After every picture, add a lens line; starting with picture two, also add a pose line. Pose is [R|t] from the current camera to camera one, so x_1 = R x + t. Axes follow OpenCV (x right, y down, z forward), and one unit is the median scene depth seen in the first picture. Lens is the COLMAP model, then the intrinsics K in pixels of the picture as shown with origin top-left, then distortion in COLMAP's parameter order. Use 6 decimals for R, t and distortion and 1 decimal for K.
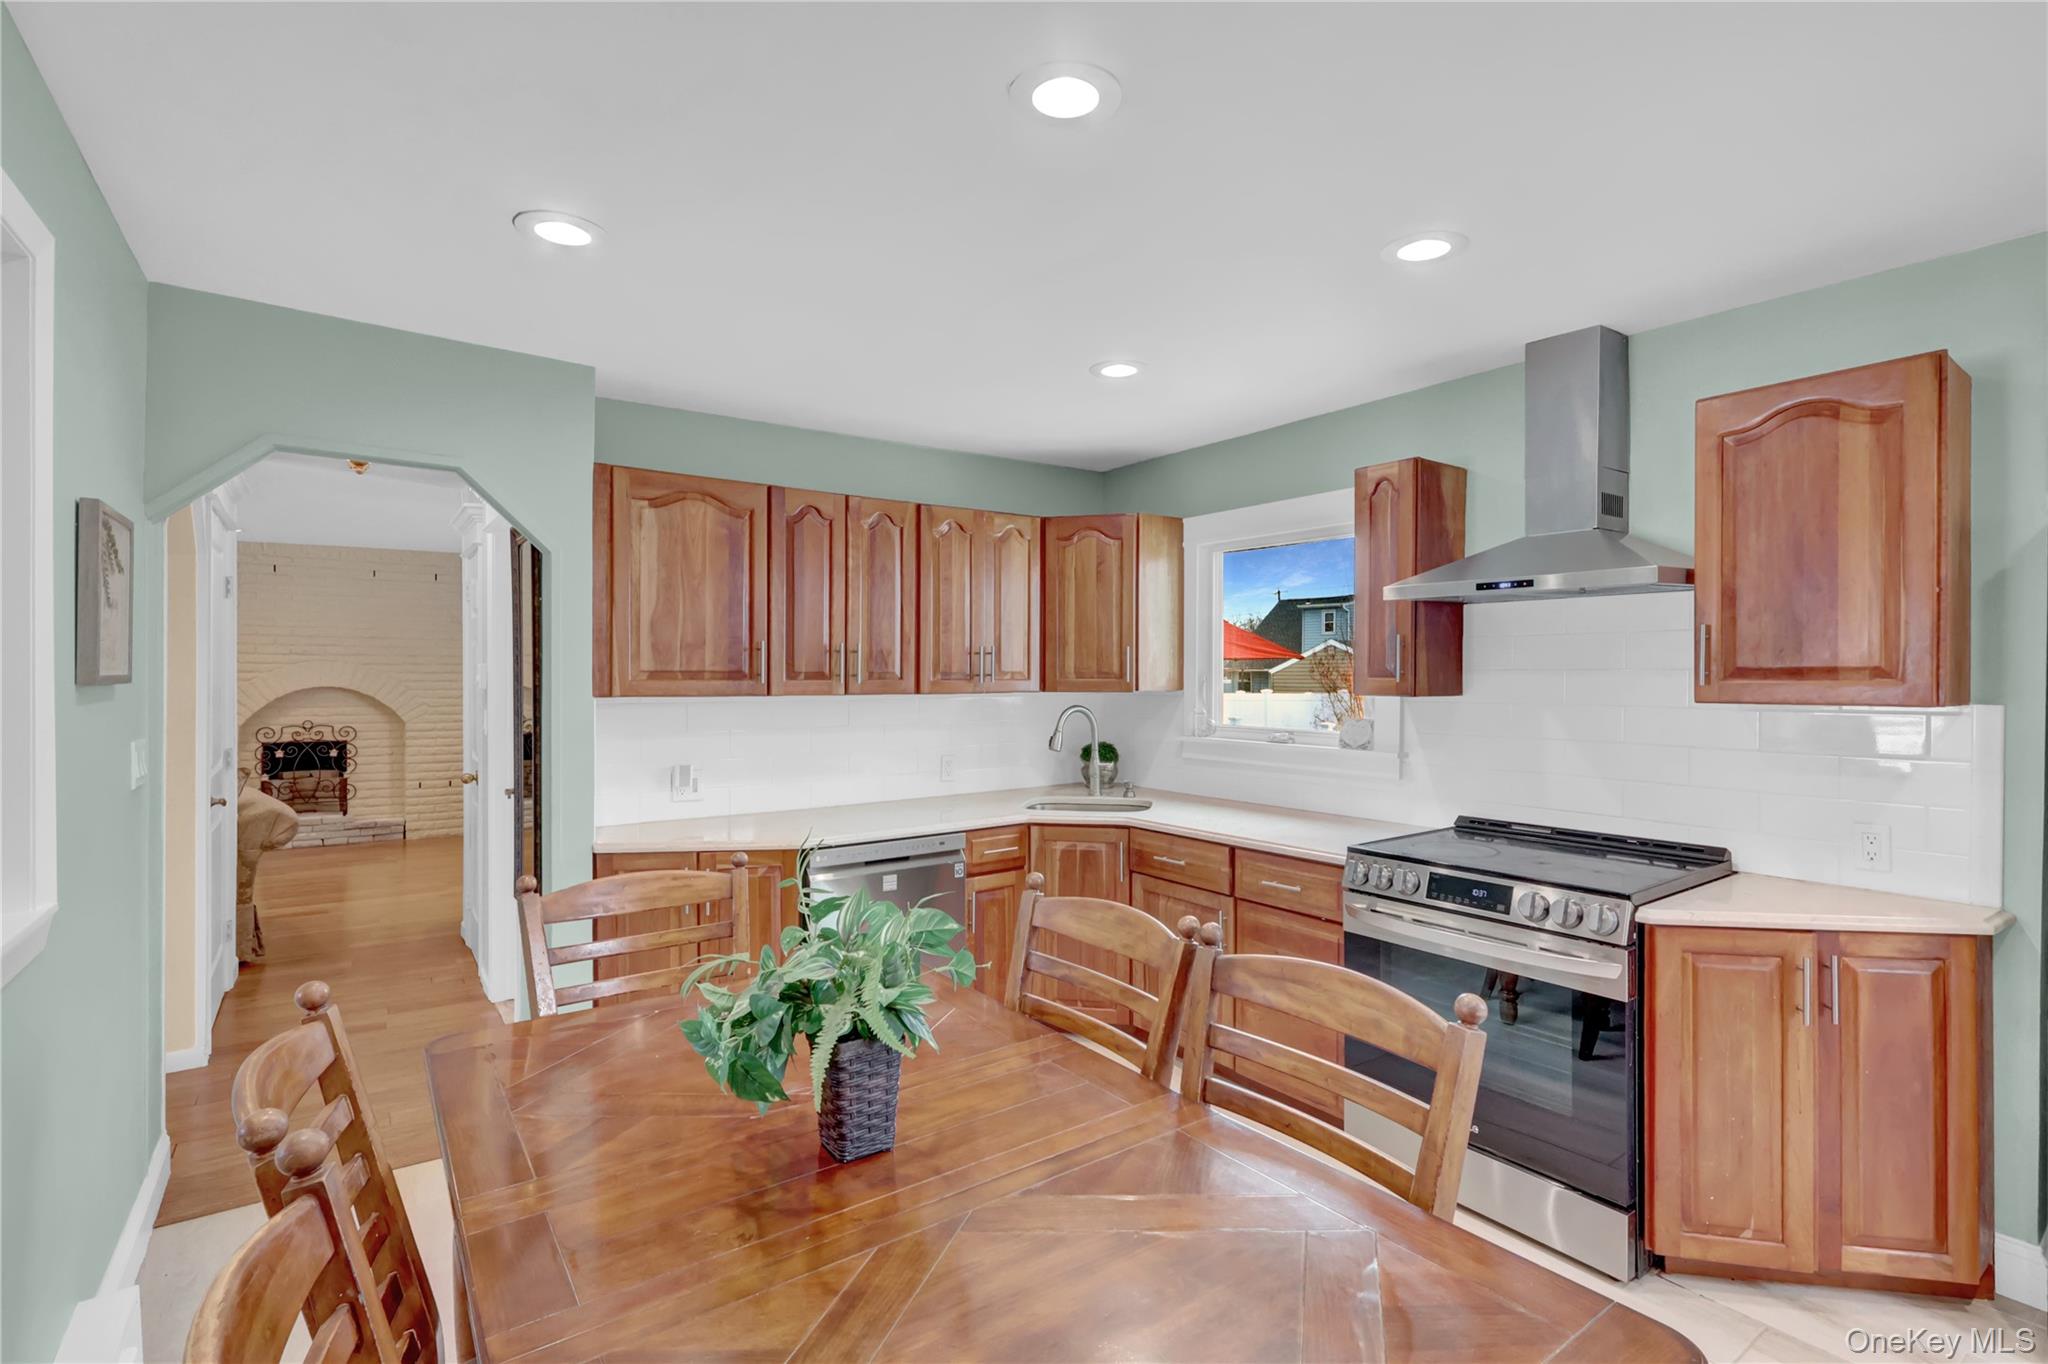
lens RADIAL K [[952.3, 0, 1024.0], [0, 952.3, 682.0], [0, 0, 1]] dist [0.003328, 0.000496]
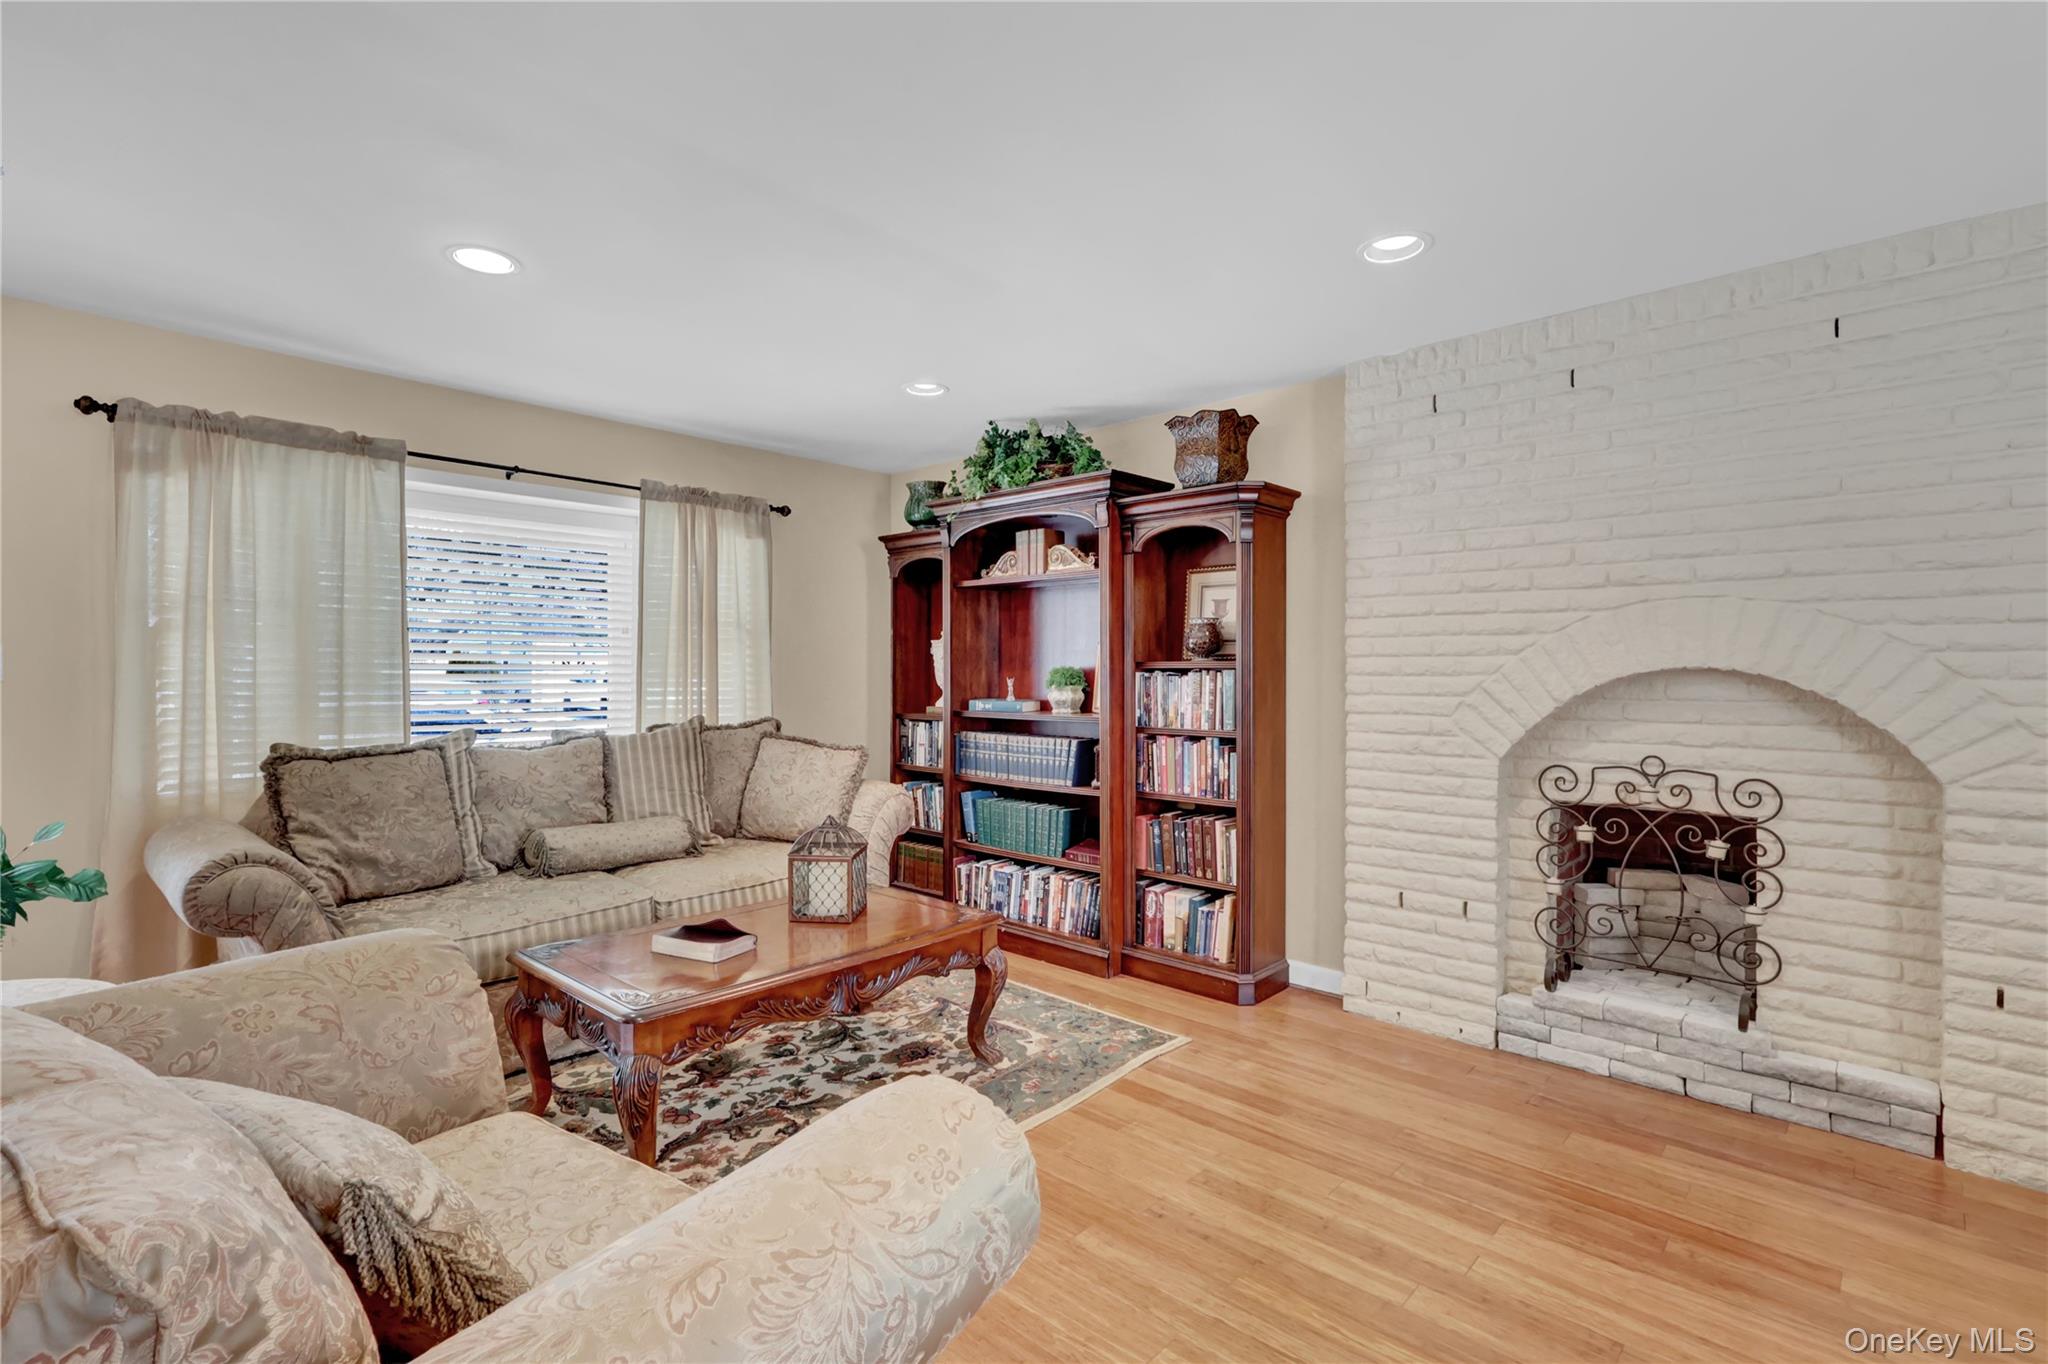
lens RADIAL K [[951.6, 0, 1024.0], [0, 951.6, 682.0], [0, 0, 1]] dist [-0.000745, 0.000212]
pose [[0.203052, -0.000612, -0.979168, -0.731716], [-0.011765, 0.999926, -0.003065, 0.025315], [0.979097, 0.012142, 0.203030, 1.157631]]
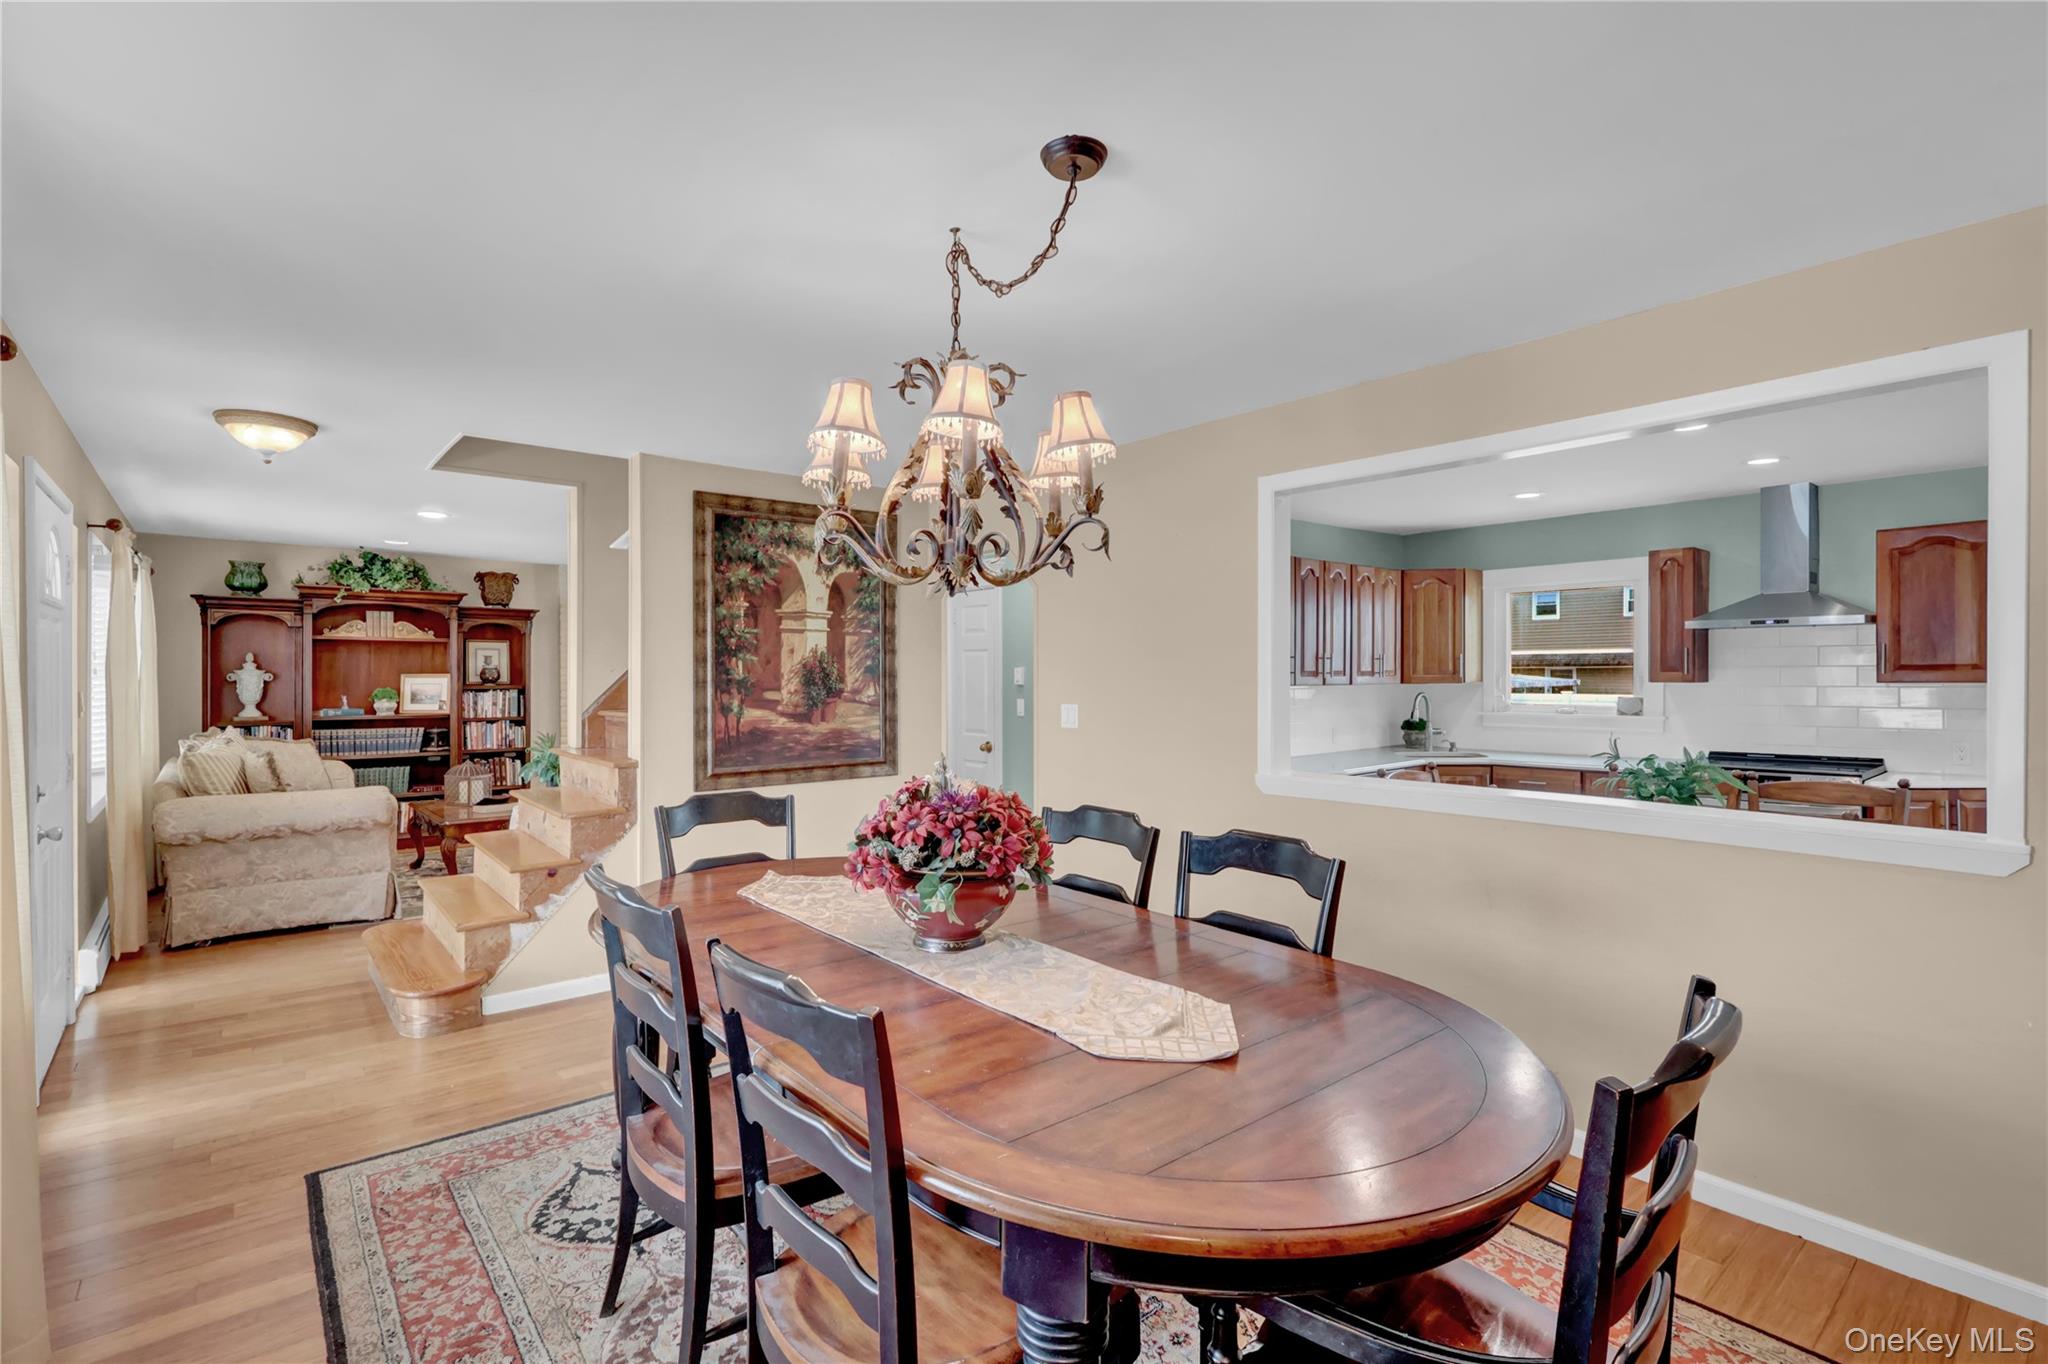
lens RADIAL K [[948.9, 0, 1035.1], [0, 948.9, 678.2], [0, 0, 1]] dist [-0.000596, -0.000187]
pose [[0.996333, -0.006946, 0.085276, -0.652394], [0.007446, 0.999957, -0.005548, 0.005491], [-0.085234, 0.006163, 0.996342, -0.439610]]
